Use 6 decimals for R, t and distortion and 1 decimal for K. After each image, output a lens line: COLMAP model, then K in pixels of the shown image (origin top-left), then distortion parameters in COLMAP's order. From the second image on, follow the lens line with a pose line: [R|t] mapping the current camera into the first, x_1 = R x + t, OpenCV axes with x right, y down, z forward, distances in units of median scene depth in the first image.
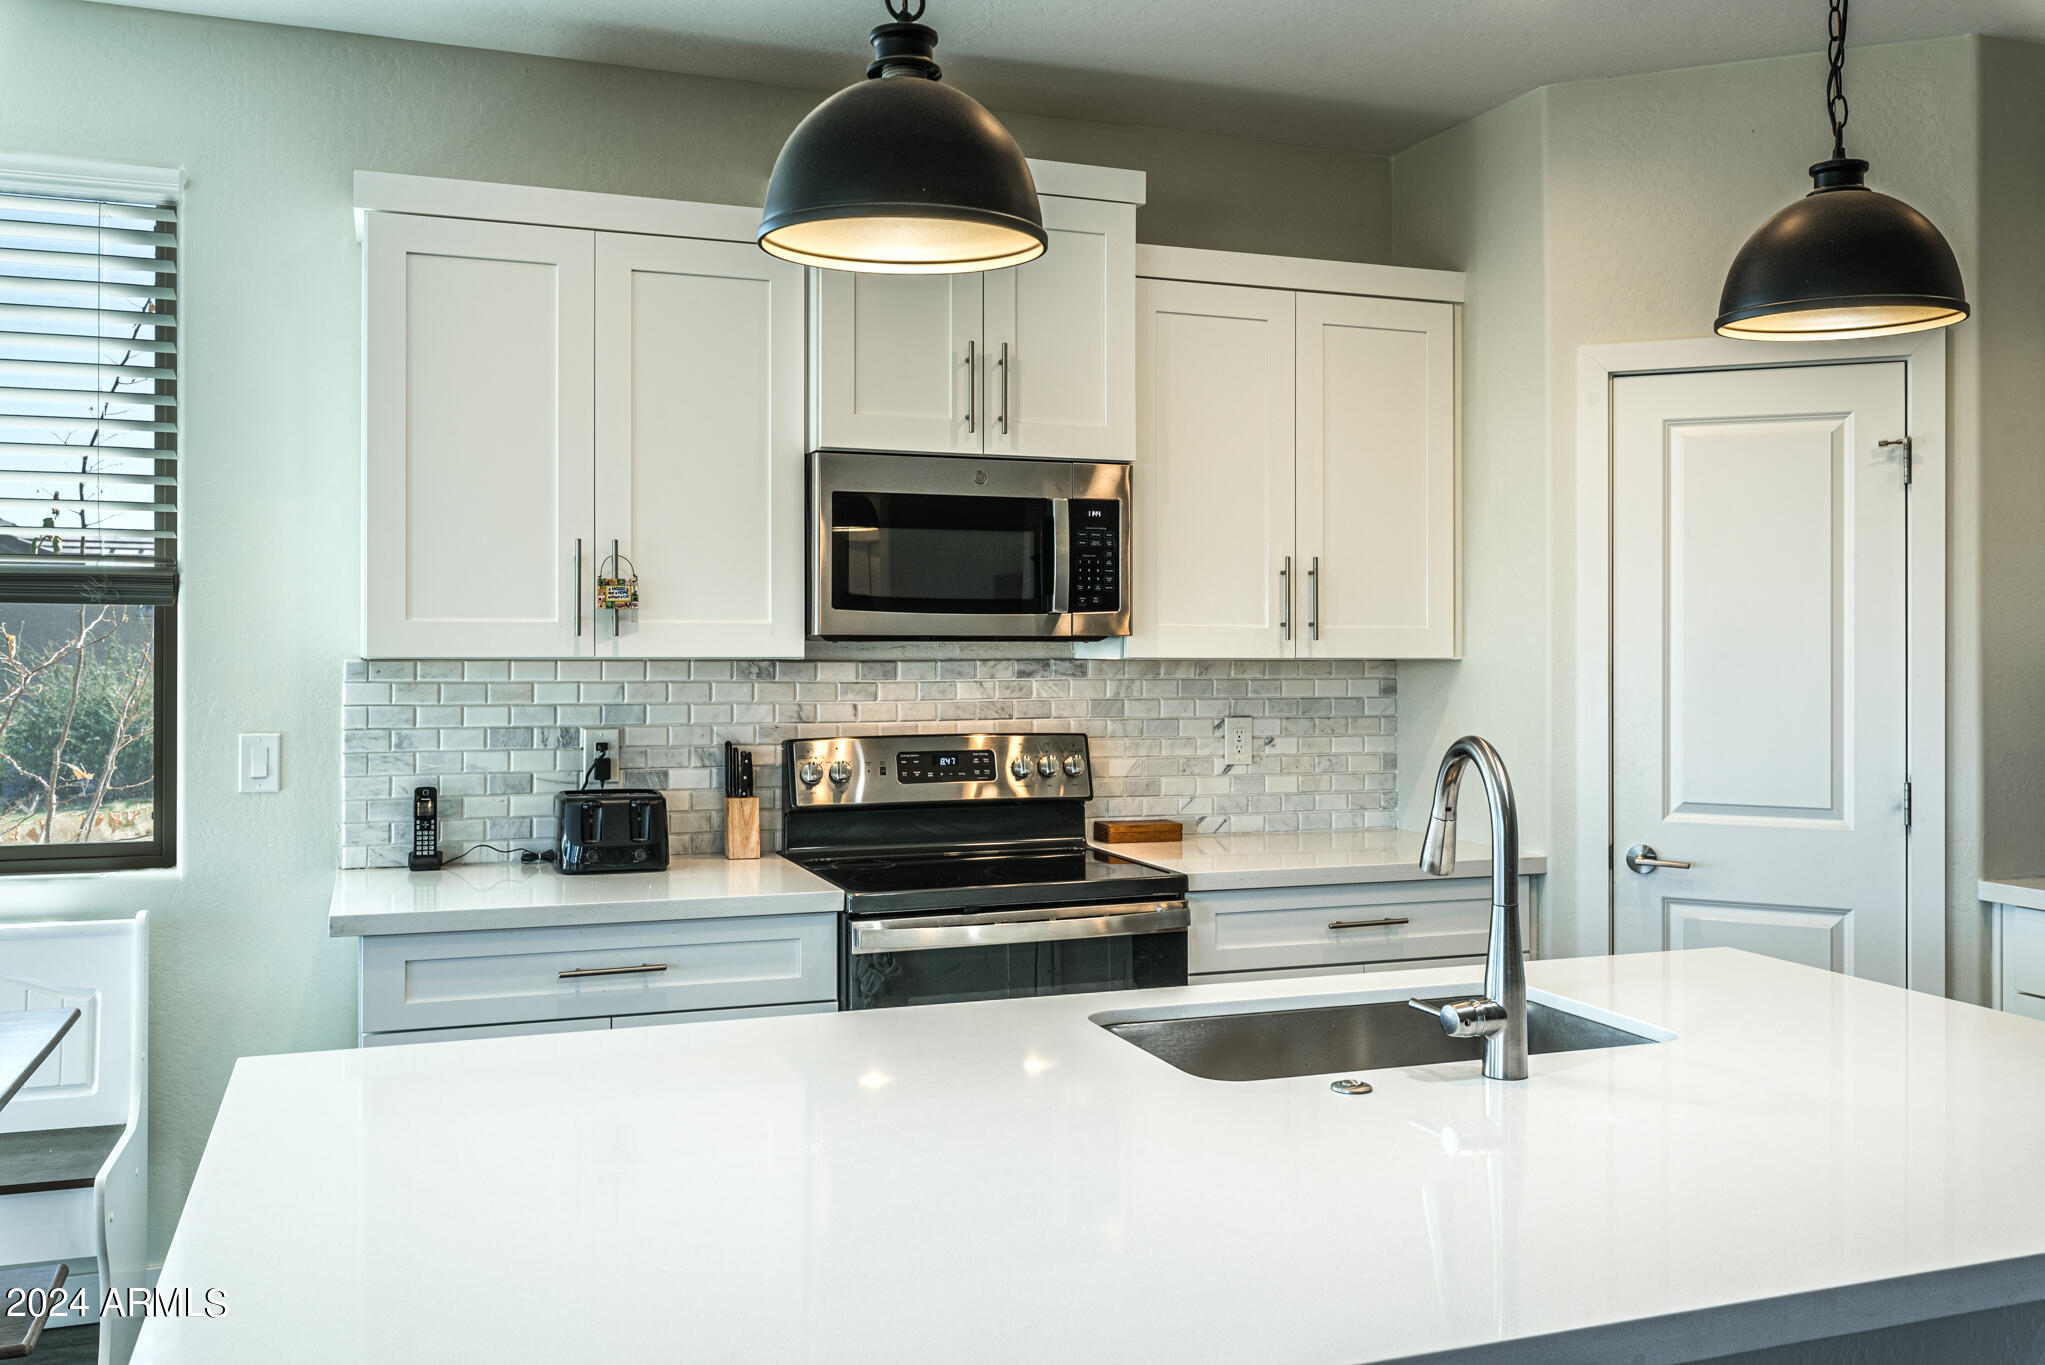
lens RADIAL K [[1756.9, 0, 1042.3], [0, 1756.9, 632.9], [0, 0, 1]] dist [-0.002992, -0.008727]
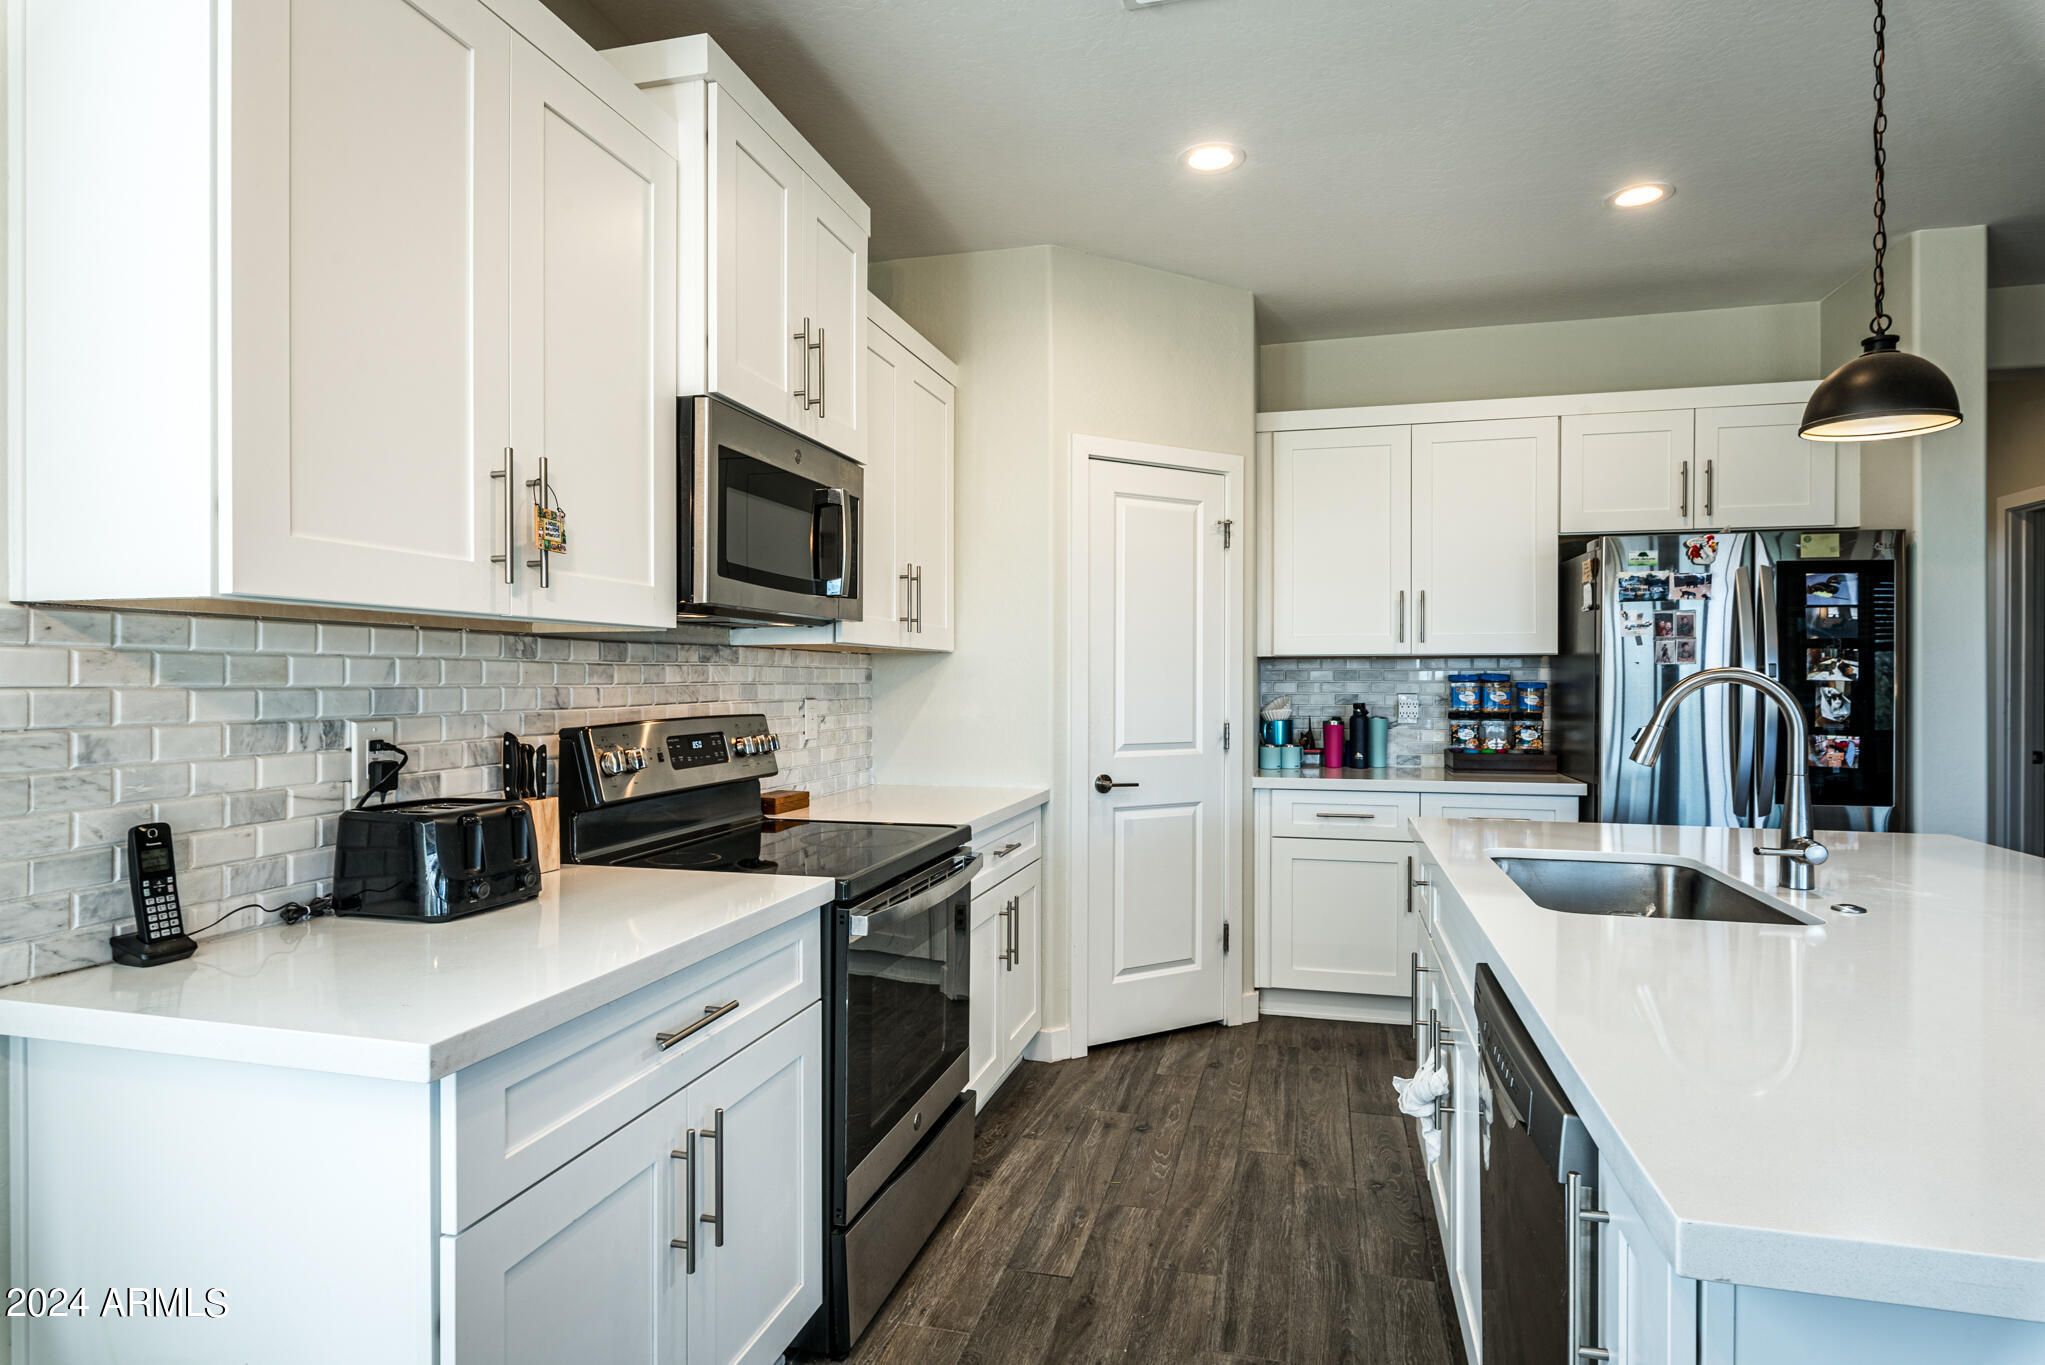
lens RADIAL K [[1094.3, 0, 1020.0], [0, 1094.3, 687.4], [0, 0, 1]] dist [-0.000026, 0.001920]
pose [[0.582405, -0.010345, 0.812833, -0.463775], [0.001161, 0.999929, 0.011895, 0.035770], [-0.812898, -0.005984, 0.582375, 0.521216]]
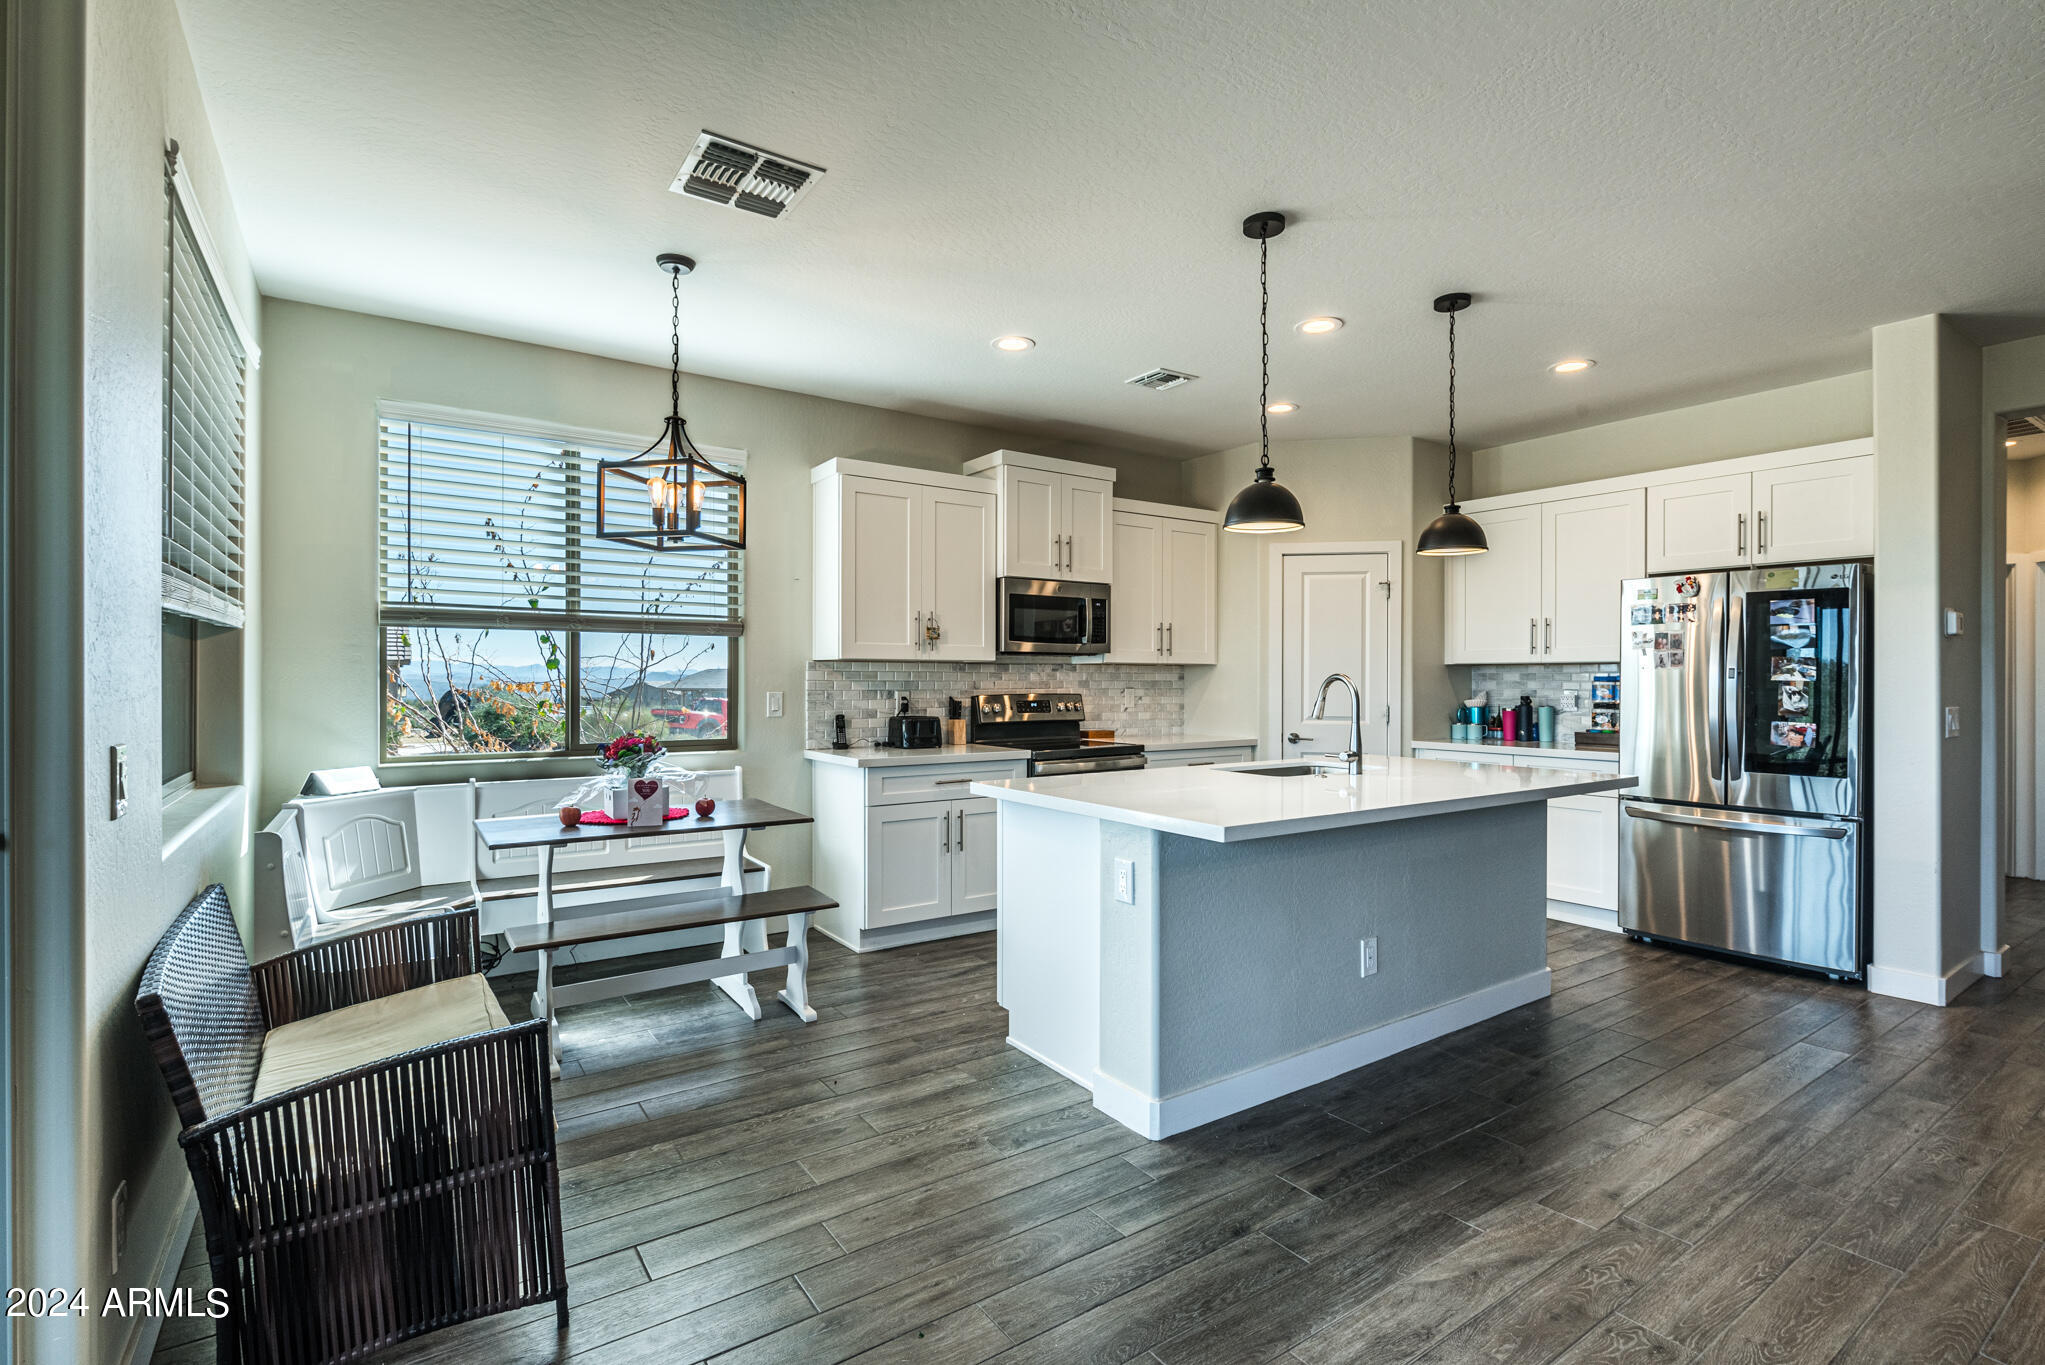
lens RADIAL K [[980.7, 0, 1037.3], [0, 980.7, 687.7], [0, 0, 1]] dist [0.002724, 0.000091]
pose [[0.966833, -0.004986, 0.255361, -0.416071], [0.002014, 0.999927, 0.011900, 0.034649], [-0.255402, -0.010991, 0.966773, -0.337206]]
